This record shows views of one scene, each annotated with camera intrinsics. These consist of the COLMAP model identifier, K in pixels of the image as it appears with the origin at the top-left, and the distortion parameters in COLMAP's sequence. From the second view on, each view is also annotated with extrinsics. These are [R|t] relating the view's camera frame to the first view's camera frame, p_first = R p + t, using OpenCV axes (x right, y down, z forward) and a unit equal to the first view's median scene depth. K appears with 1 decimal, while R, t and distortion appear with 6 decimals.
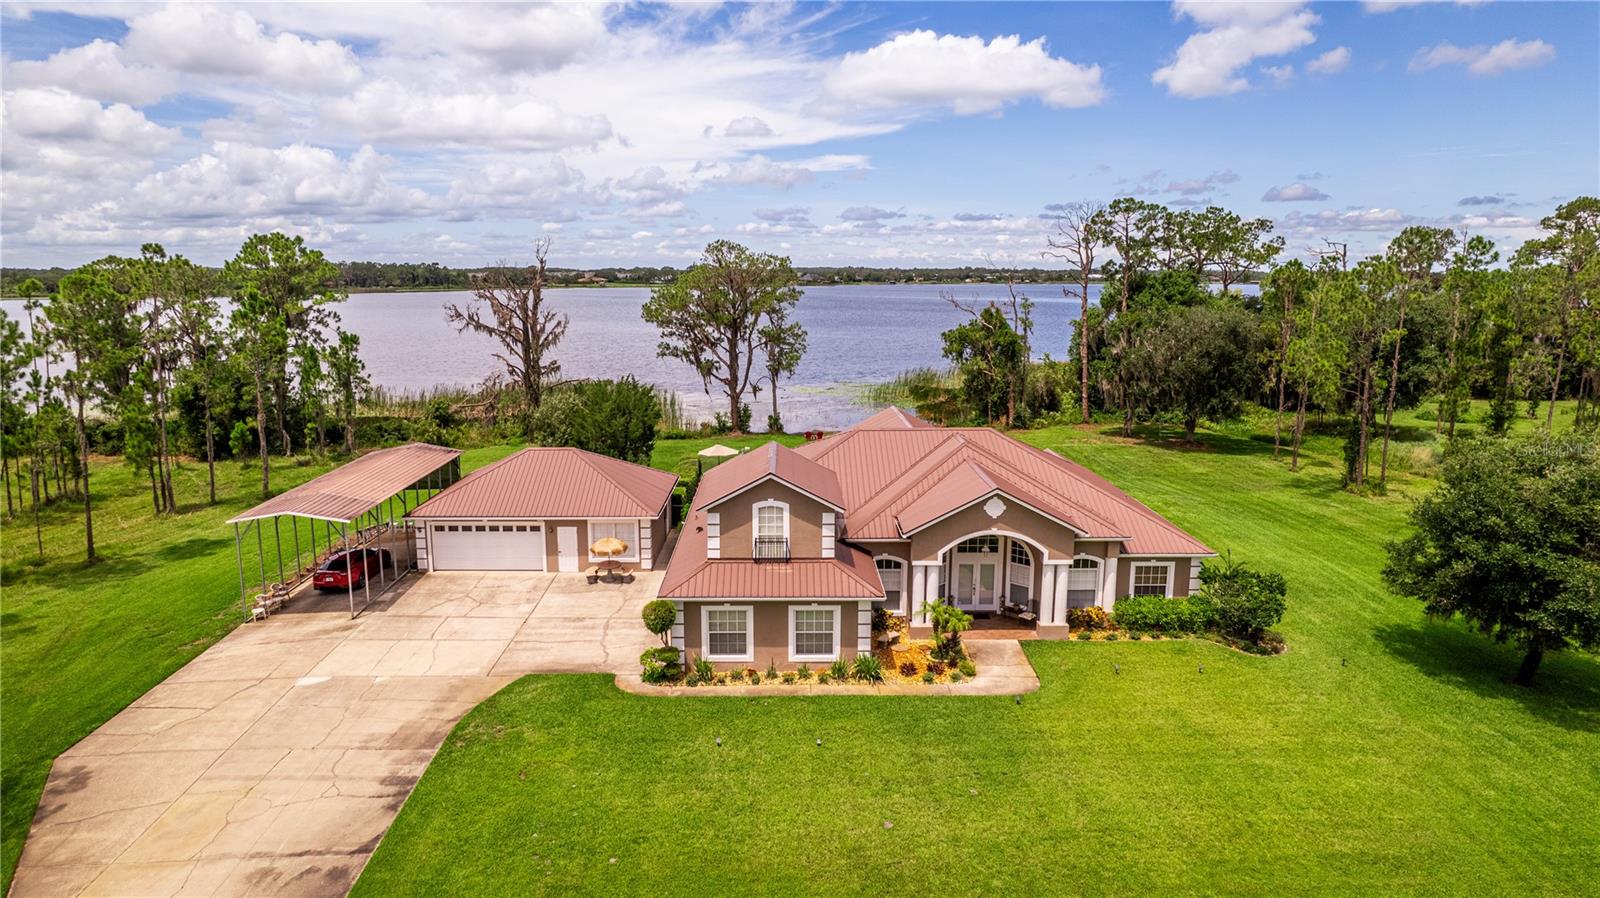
lens RADIAL K [[1025.2, 0, 798.1], [0, 1025.2, 449.2], [0, 0, 1]] dist [-0.066674, 0.057371]
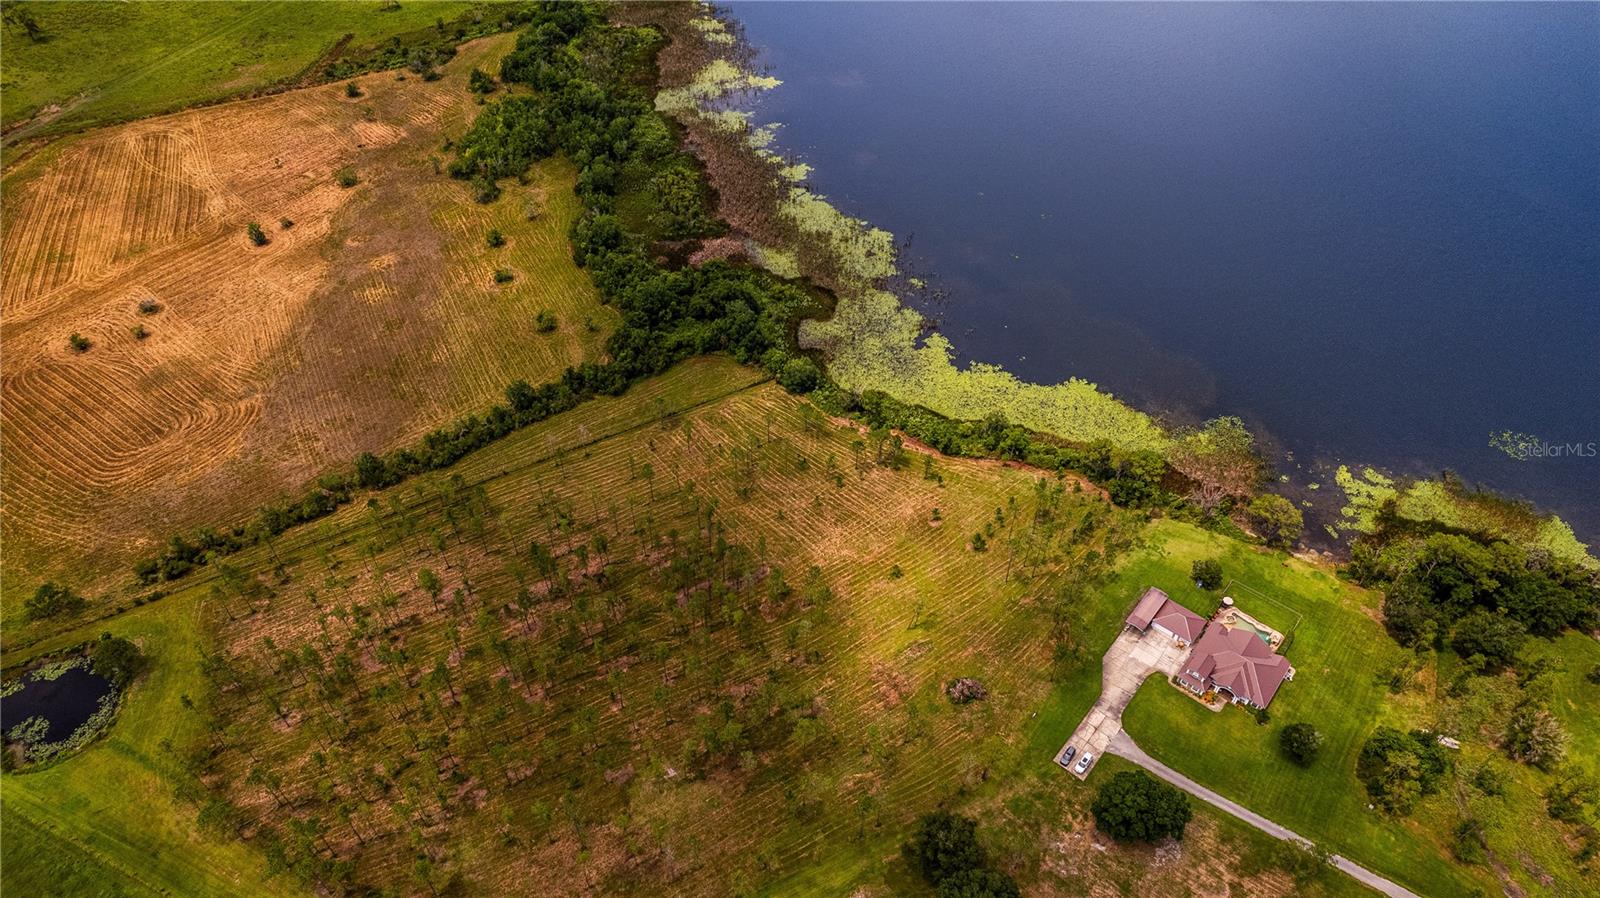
lens RADIAL K [[1025.2, 0, 812.6], [0, 1025.2, 477.4], [0, 0, 1]] dist [-0.066674, 0.057371]
pose [[0.757135, 0.474002, -0.449521, 0.447925], [-0.118998, 0.776682, 0.618550, -4.708537], [0.642329, -0.414834, 0.644458, -4.387492]]
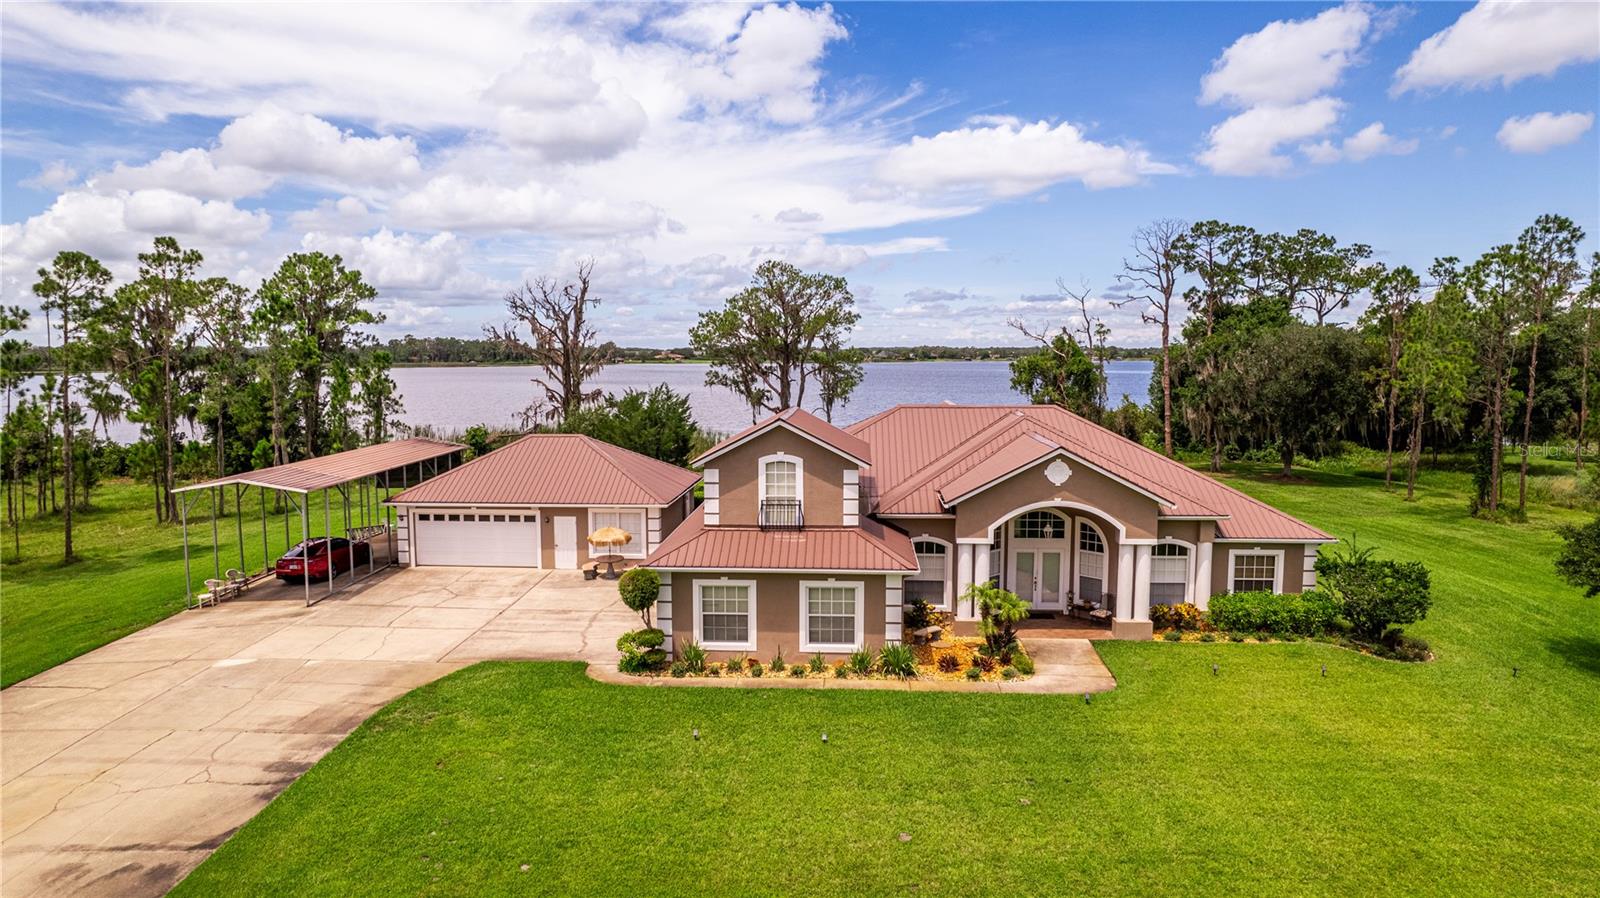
lens RADIAL K [[1025.2, 0, 799.5], [0, 1025.2, 452.8], [0, 0, 1]] dist [-0.066674, 0.057371]
pose [[0.997318, 0.004548, -0.073052, 0.045064], [-0.010083, 0.997088, -0.075587, 0.103136], [0.072495, 0.076121, 0.994460, 0.169007]]
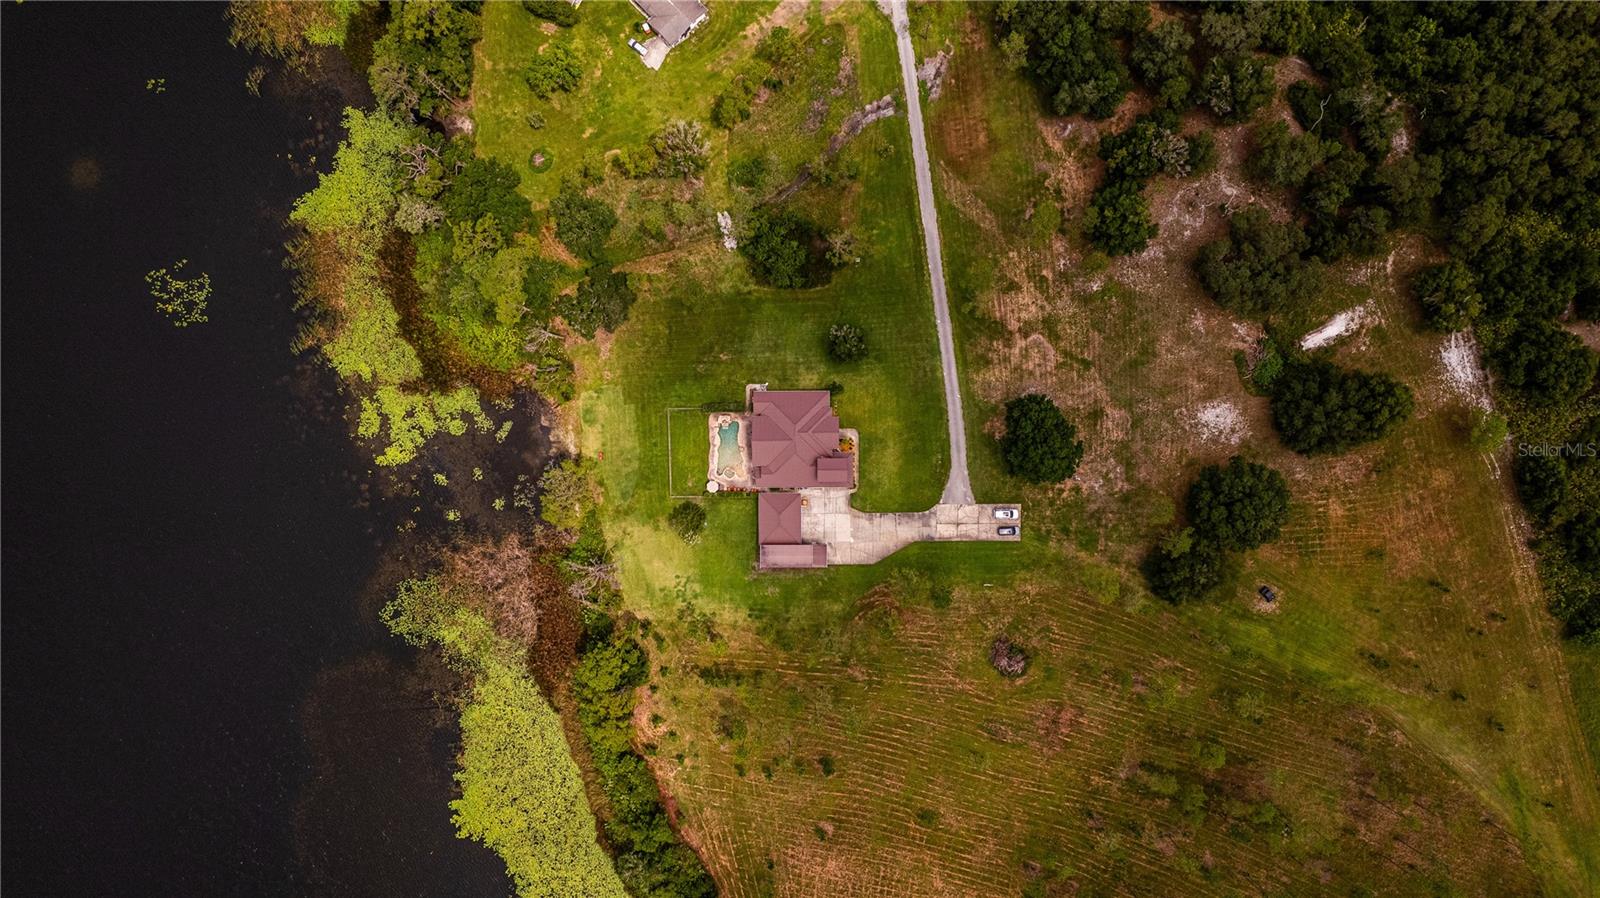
lens RADIAL K [[1025.2, 0, 814.8], [0, 1025.2, 442.4], [0, 0, 1]] dist [-0.066674, 0.057371]
pose [[0.014314, -0.999896, 0.001959, 0.120478], [0.168489, 0.004343, 0.985694, -5.750503], [-0.985600, -0.013779, 0.168534, 0.118357]]
